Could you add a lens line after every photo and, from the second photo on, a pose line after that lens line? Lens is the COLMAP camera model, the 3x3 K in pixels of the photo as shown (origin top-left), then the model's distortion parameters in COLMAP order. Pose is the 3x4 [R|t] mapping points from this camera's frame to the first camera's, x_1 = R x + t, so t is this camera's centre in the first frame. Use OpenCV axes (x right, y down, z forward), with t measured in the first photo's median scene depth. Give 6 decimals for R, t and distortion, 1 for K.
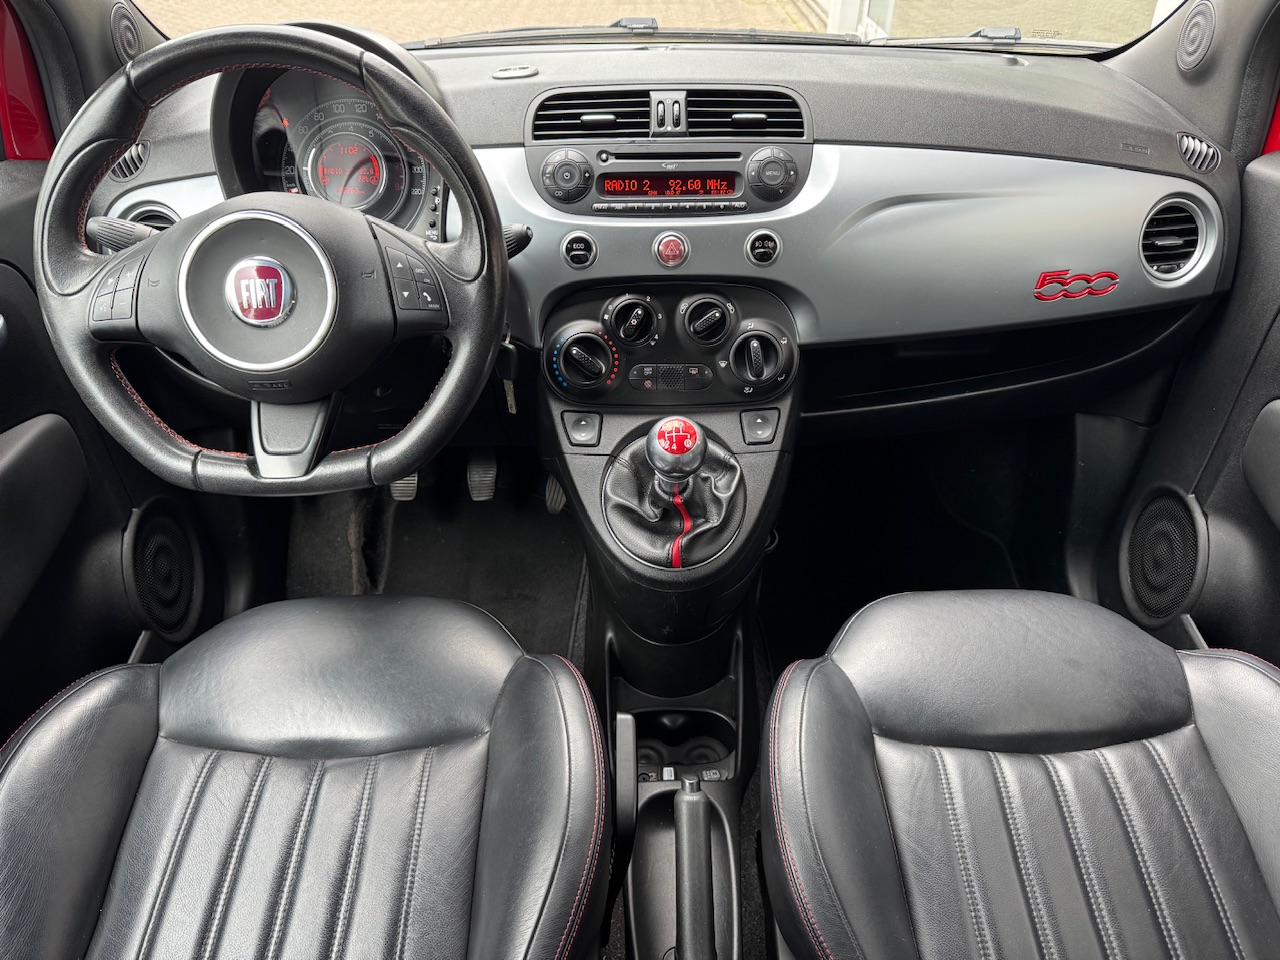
lens RADIAL K [[888.2, 0, 638.6], [0, 888.2, 488.8], [0, 0, 1]] dist [0.077352, -0.123455]
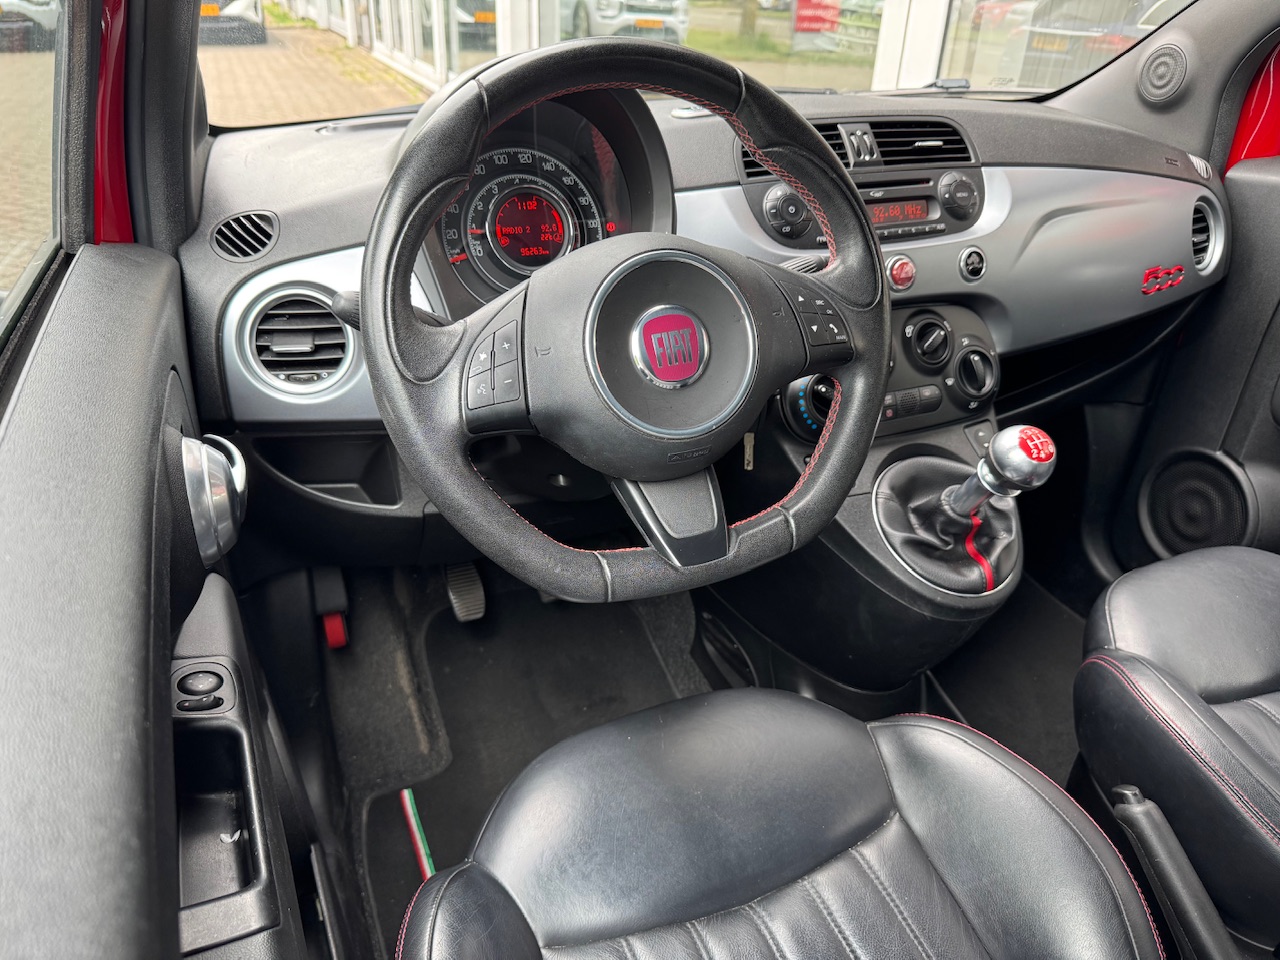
lens RADIAL K [[899.8, 0, 645.5], [0, 899.8, 484.3], [0, 0, 1]] dist [0.067471, -0.135491]
pose [[0.920516, -0.170958, 0.351317, -0.602519], [0.207043, 0.975997, -0.067553, -0.032222], [-0.331335, 0.134921, 0.933816, 0.190551]]
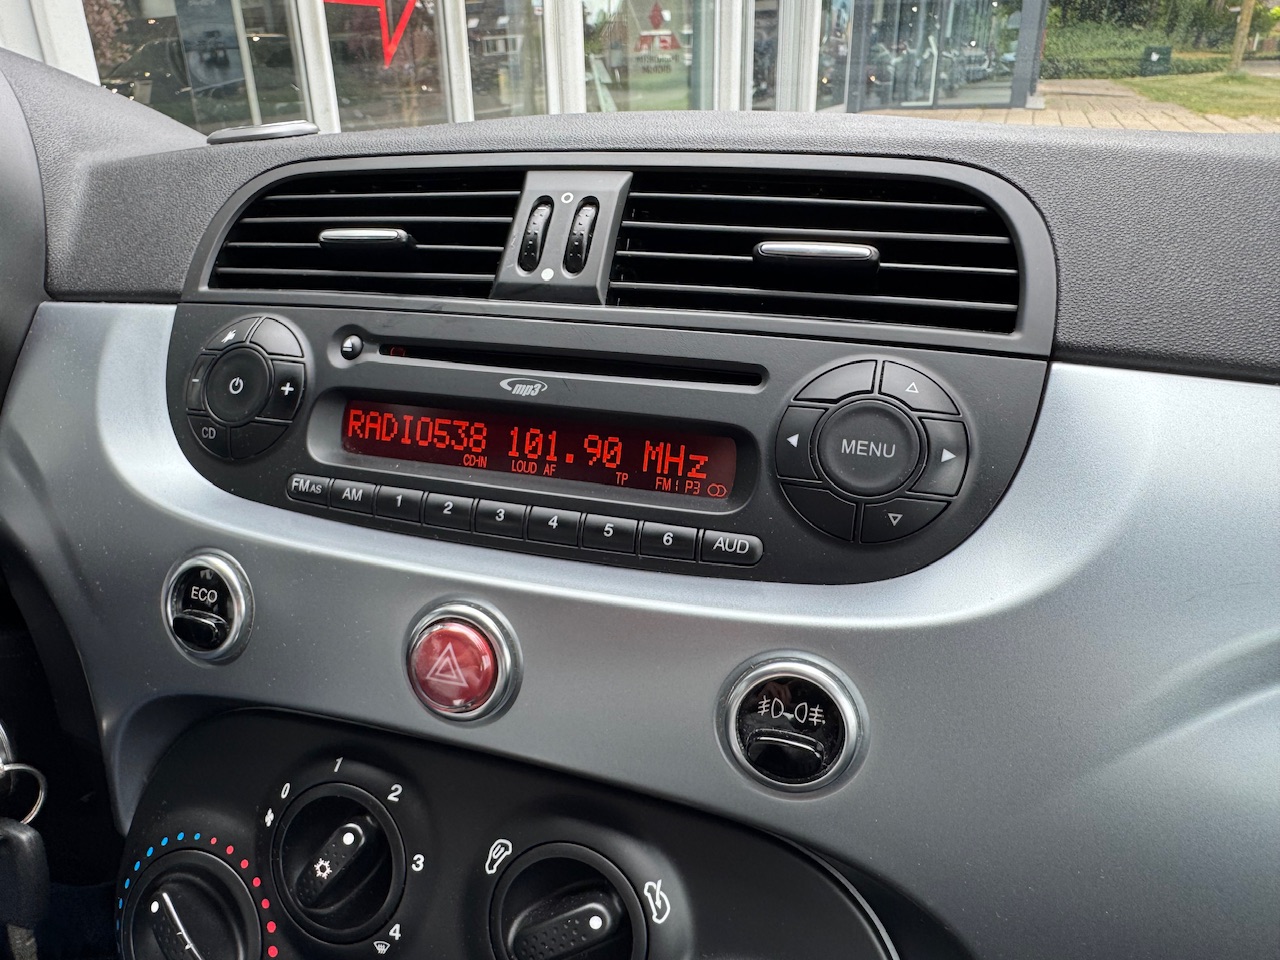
lens RADIAL K [[899.1, 0, 589.4], [0, 899.1, 481.8], [0, 0, 1]] dist [0.003884, 0.001549]
pose [[0.933085, 0.125958, -0.336879, 0.161875], [-0.192486, 0.966124, -0.171914, -0.278375], [0.303813, 0.225255, 0.925720, 0.723780]]
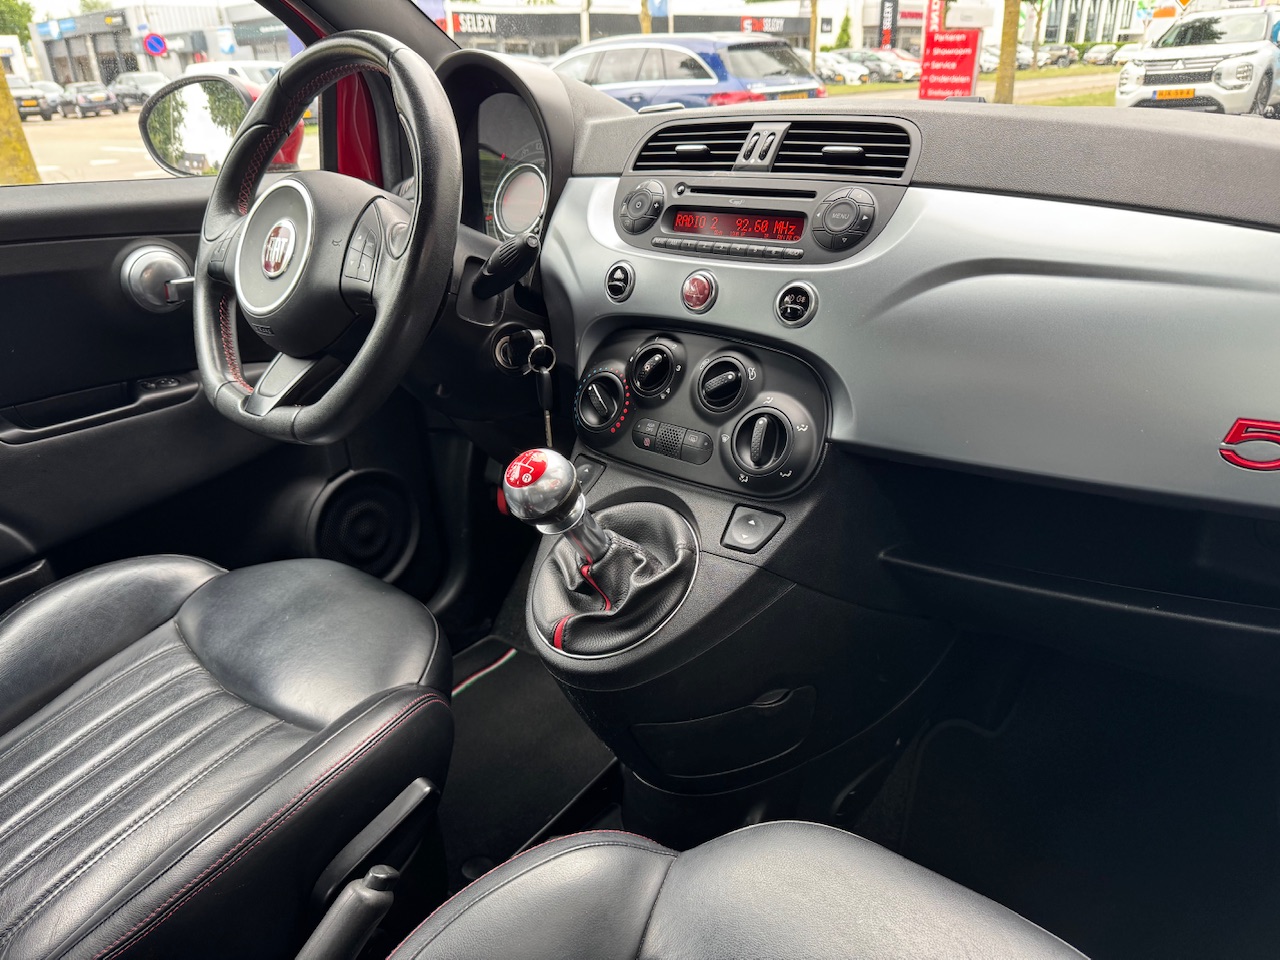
lens RADIAL K [[899.8, 0, 645.5], [0, 899.8, 484.3], [0, 0, 1]] dist [0.067471, -0.135491]
pose [[0.748845, 0.244323, -0.616066, 0.556698], [-0.352542, 0.933990, -0.058117, -0.031359], [0.561200, 0.260710, 0.785548, 0.348437]]
